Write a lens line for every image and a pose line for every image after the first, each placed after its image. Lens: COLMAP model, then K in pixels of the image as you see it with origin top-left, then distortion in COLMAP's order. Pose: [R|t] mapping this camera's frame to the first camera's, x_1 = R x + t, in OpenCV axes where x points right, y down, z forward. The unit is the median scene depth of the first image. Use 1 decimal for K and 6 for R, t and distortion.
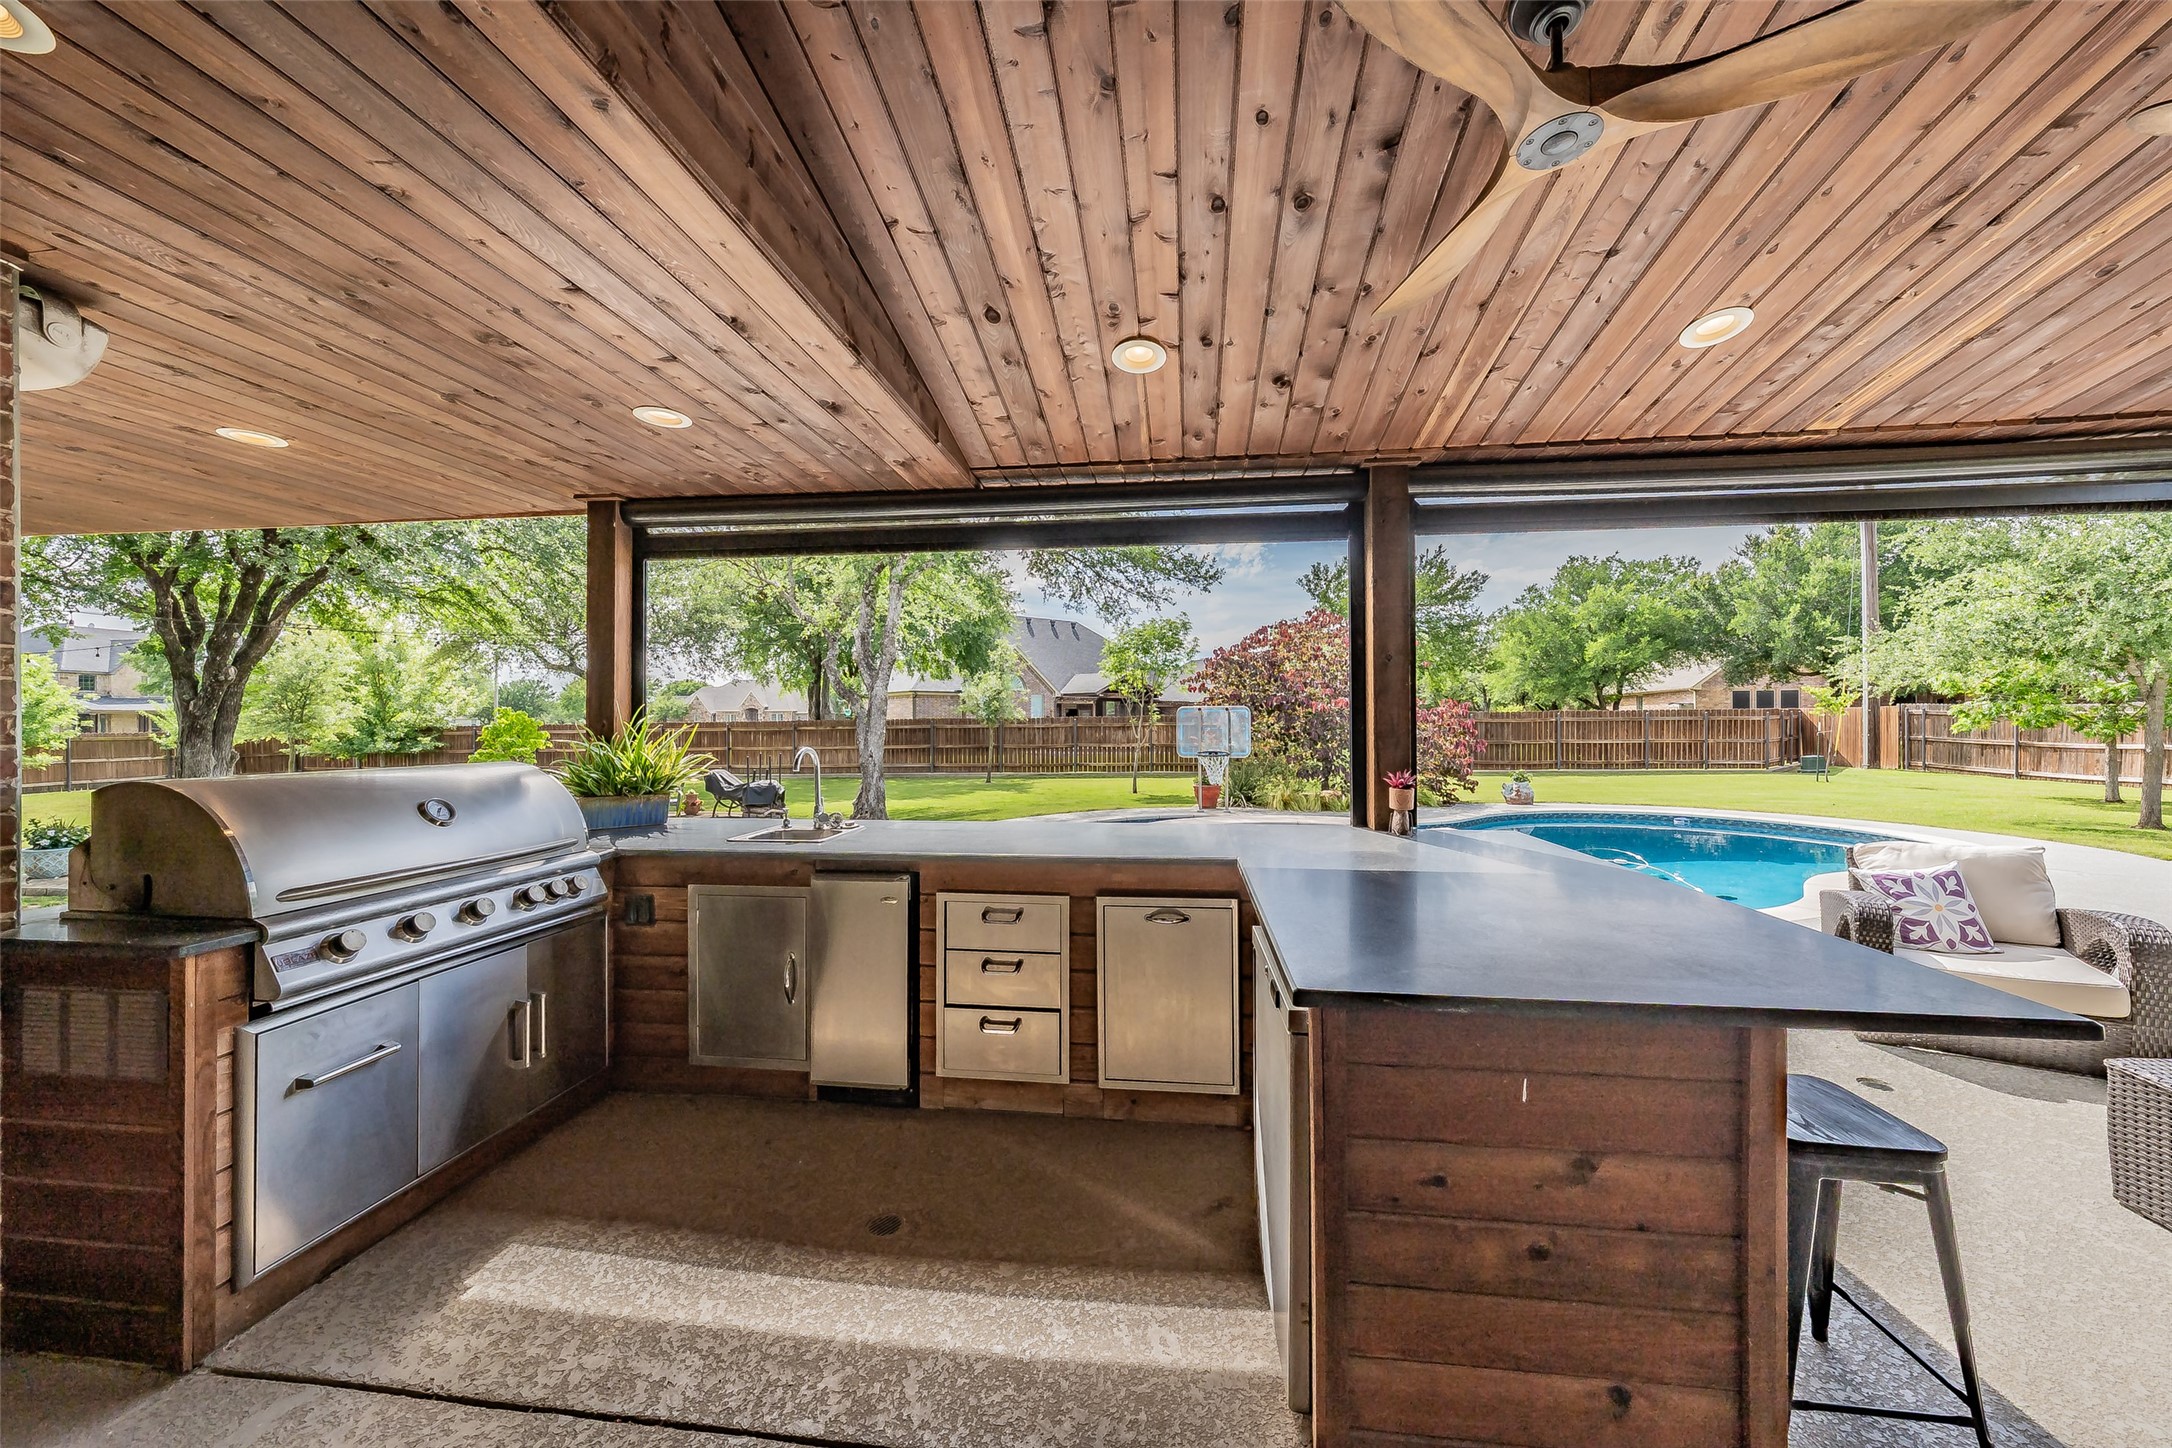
lens RADIAL K [[755.6, 0, 1086.0], [0, 755.6, 724.0], [0, 0, 1]] dist [-0.000301, -0.000047]
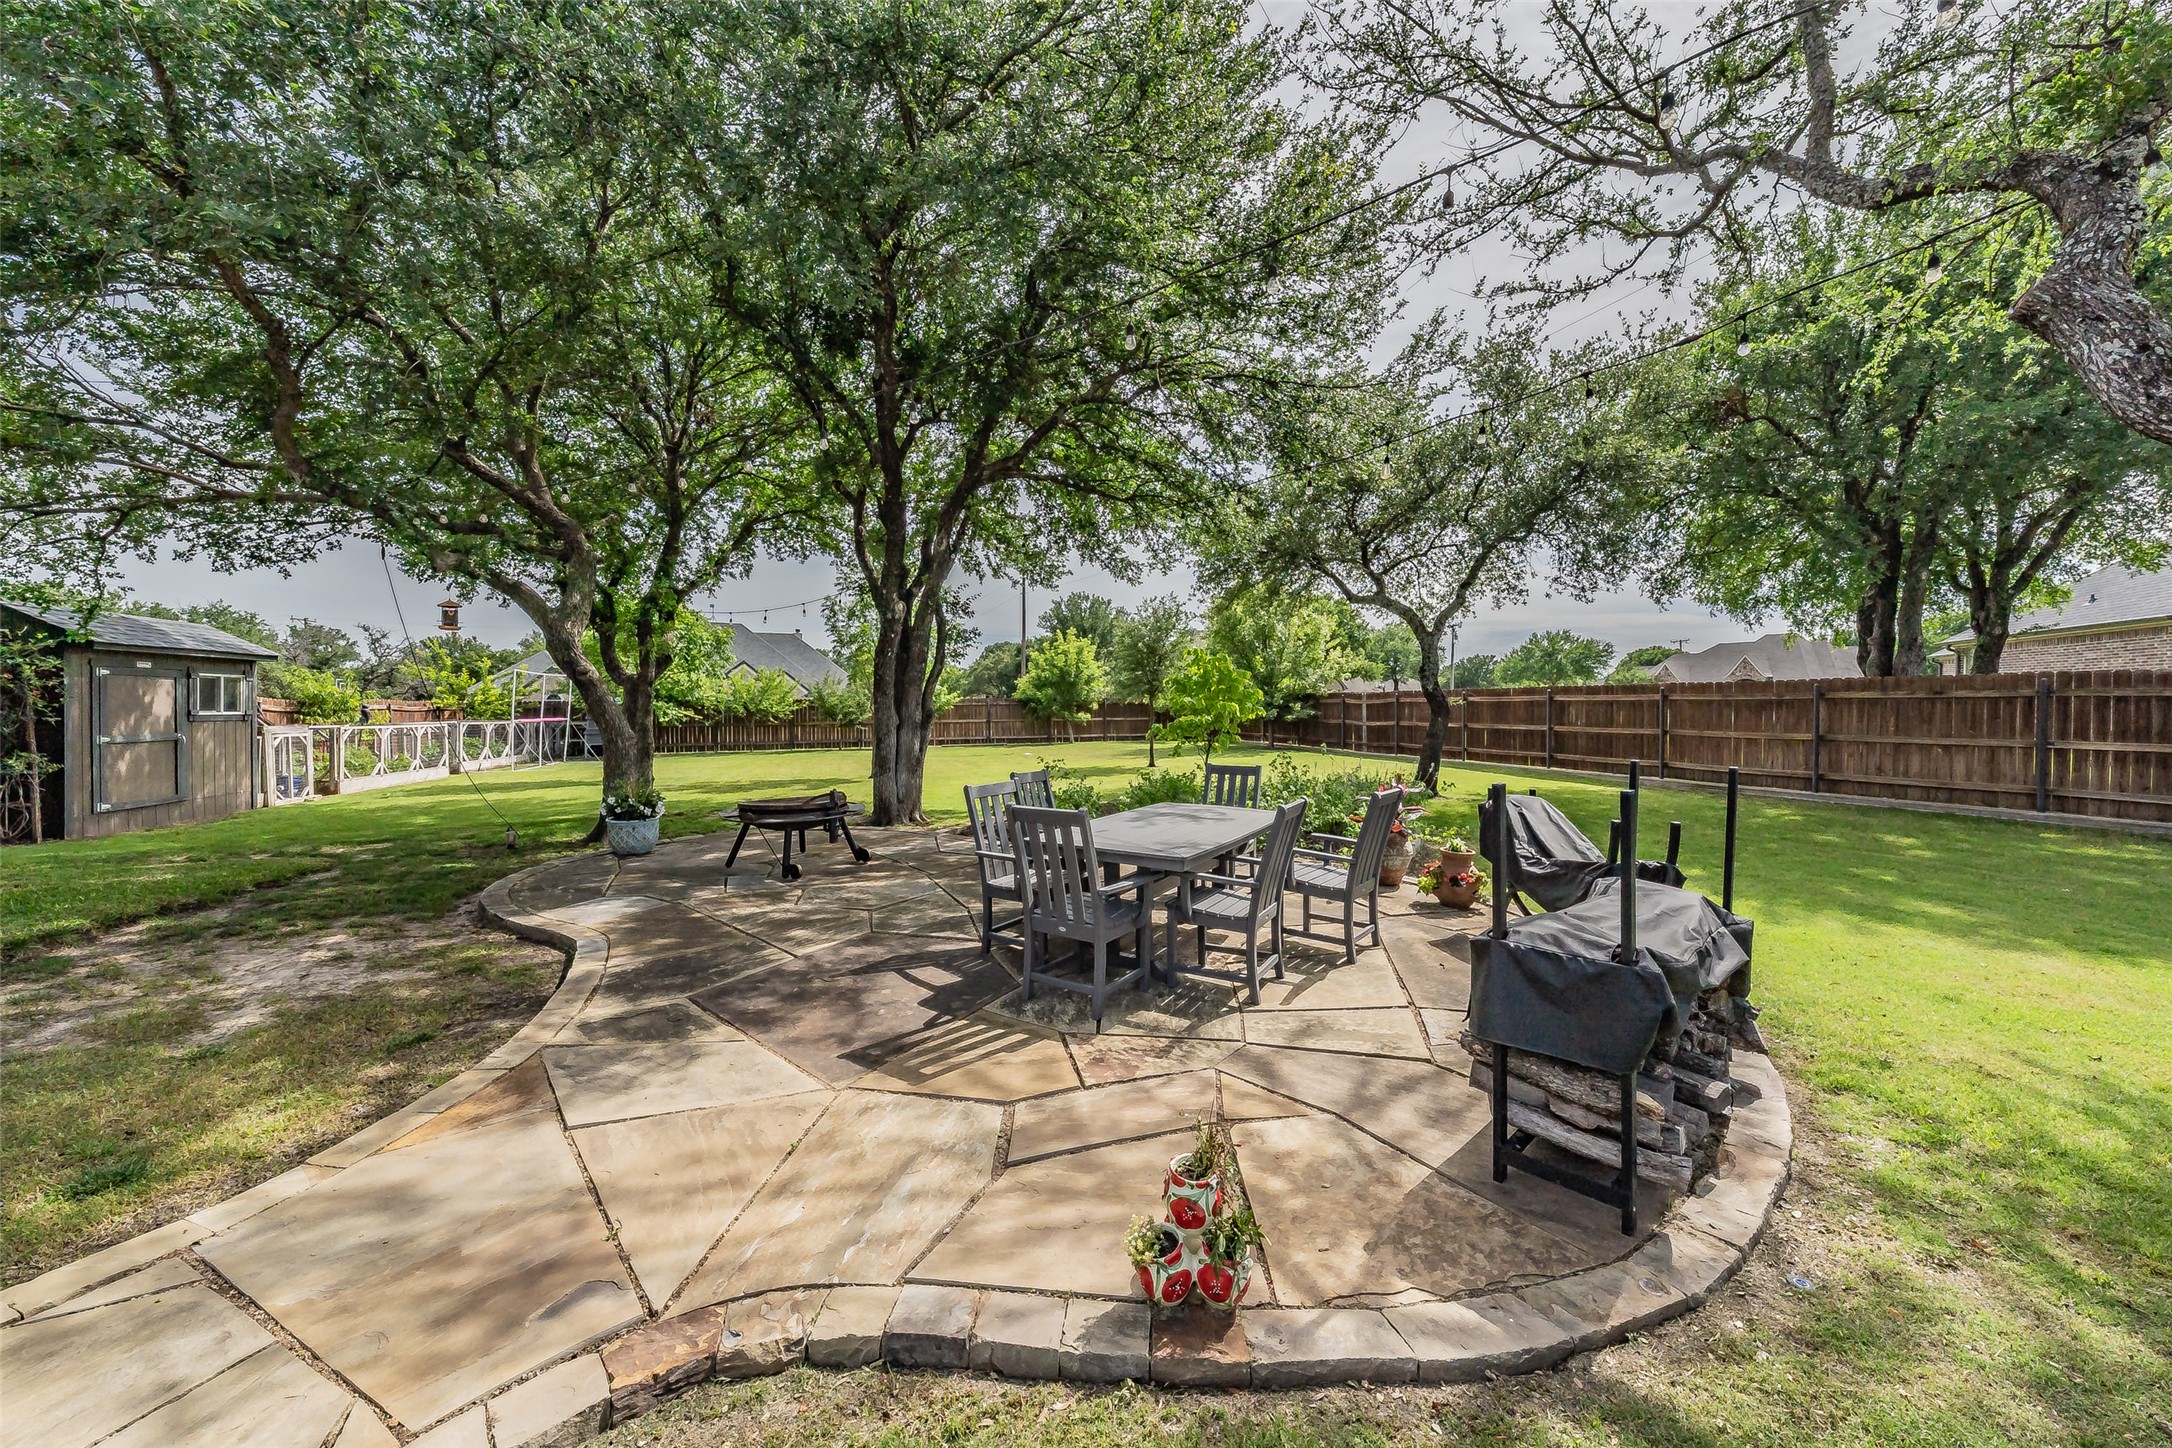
lens RADIAL K [[755.6, 0, 1086.0], [0, 755.6, 724.0], [0, 0, 1]] dist [-0.000301, -0.000047]
pose [[0.419455, 0.035213, -0.907093, -0.306879], [-0.006435, 0.999338, 0.035818, 0.020392], [0.907753, -0.009186, 0.419404, 0.797543]]
